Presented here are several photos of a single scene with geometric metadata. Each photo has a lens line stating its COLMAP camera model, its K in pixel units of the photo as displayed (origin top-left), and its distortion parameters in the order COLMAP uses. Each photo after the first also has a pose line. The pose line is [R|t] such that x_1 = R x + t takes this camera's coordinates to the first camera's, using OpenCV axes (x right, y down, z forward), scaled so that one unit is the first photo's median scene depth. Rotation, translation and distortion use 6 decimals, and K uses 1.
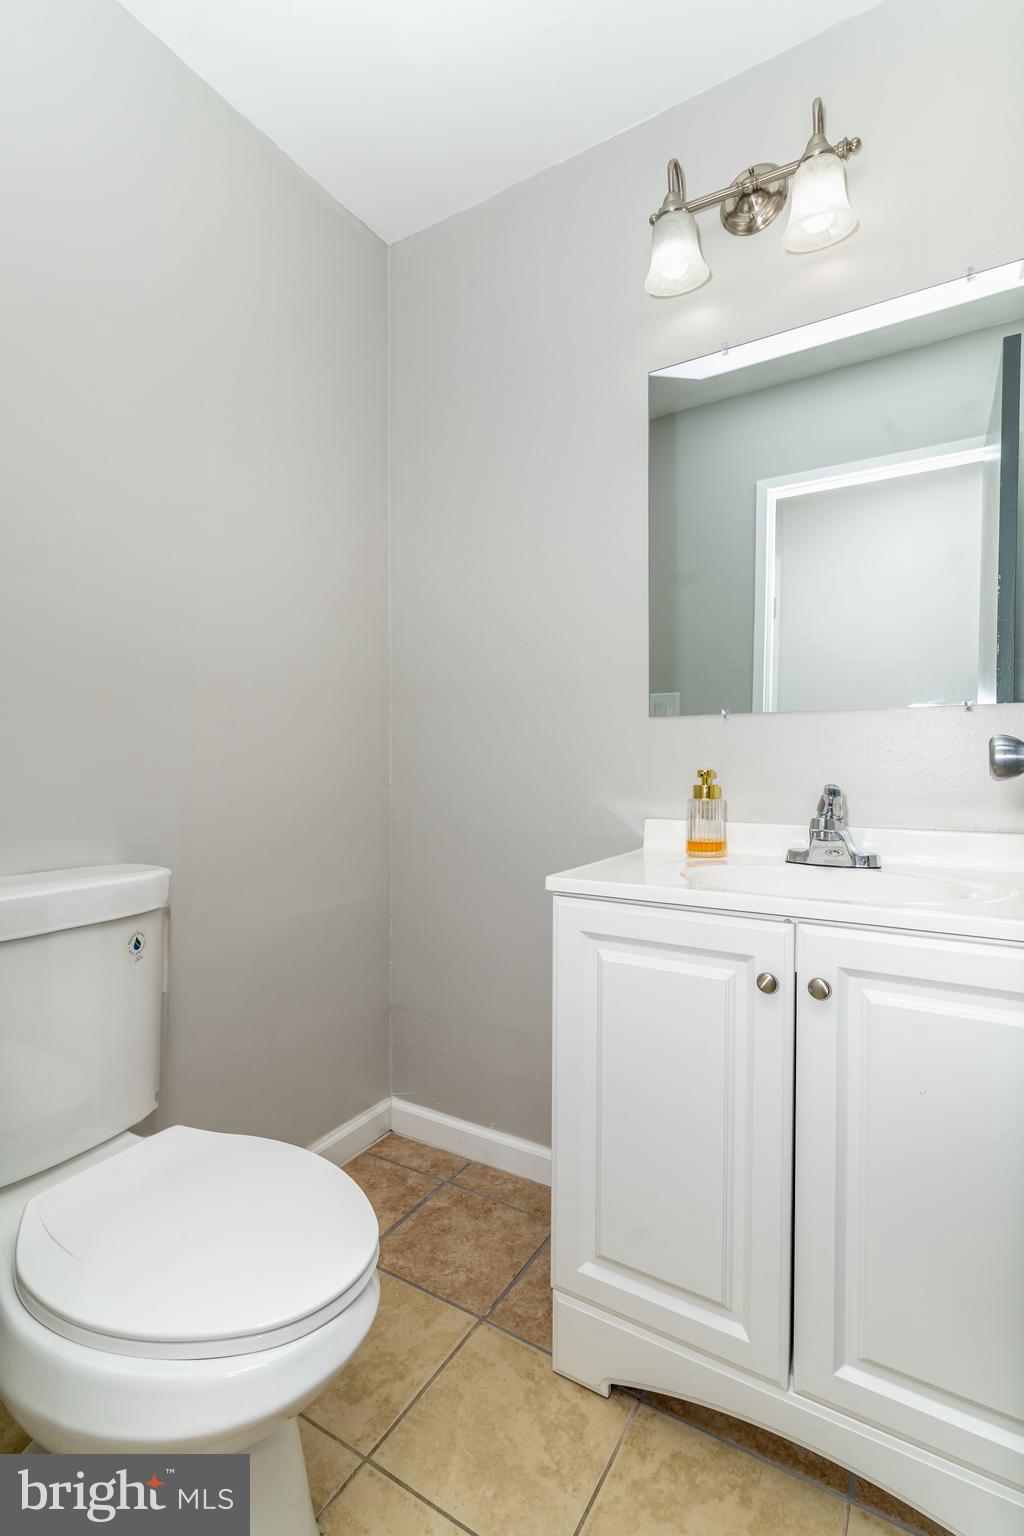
lens RADIAL K [[713.0, 0, 506.4], [0, 713.0, 774.0], [0, 0, 1]] dist [-0.012907, -0.000386]
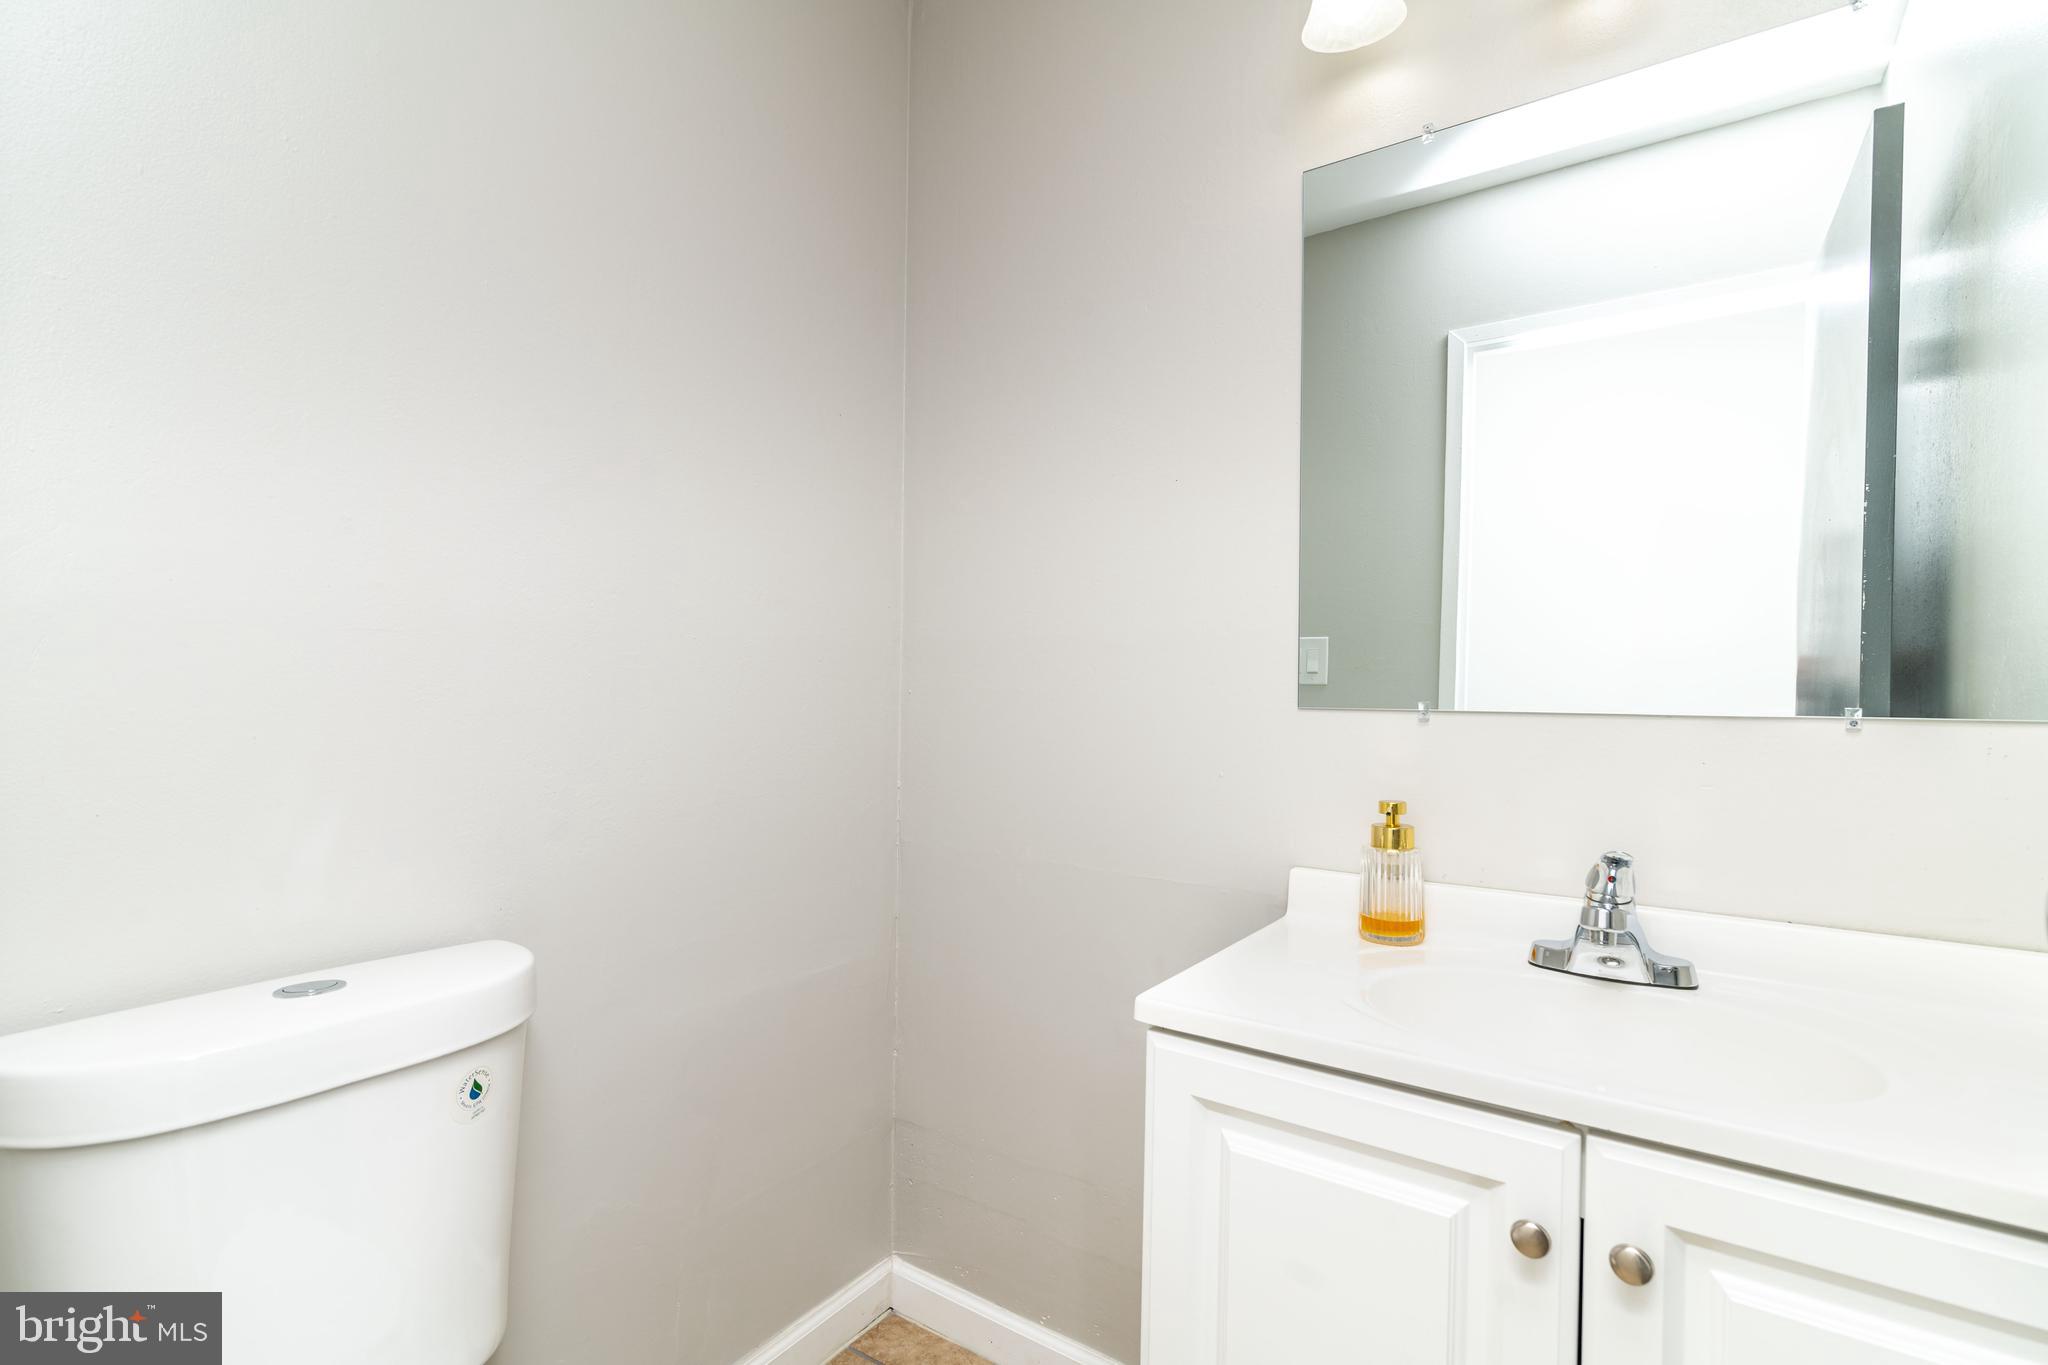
lens RADIAL K [[950.7, 0, 1025.0], [0, 950.7, 677.3], [0, 0, 1]] dist [-0.012907, -0.000386]
pose [[0.998764, 0.010565, -0.048574, -0.001369], [-0.011847, 0.999587, -0.026171, -0.091925], [0.048278, 0.026714, 0.998477, 0.159656]]
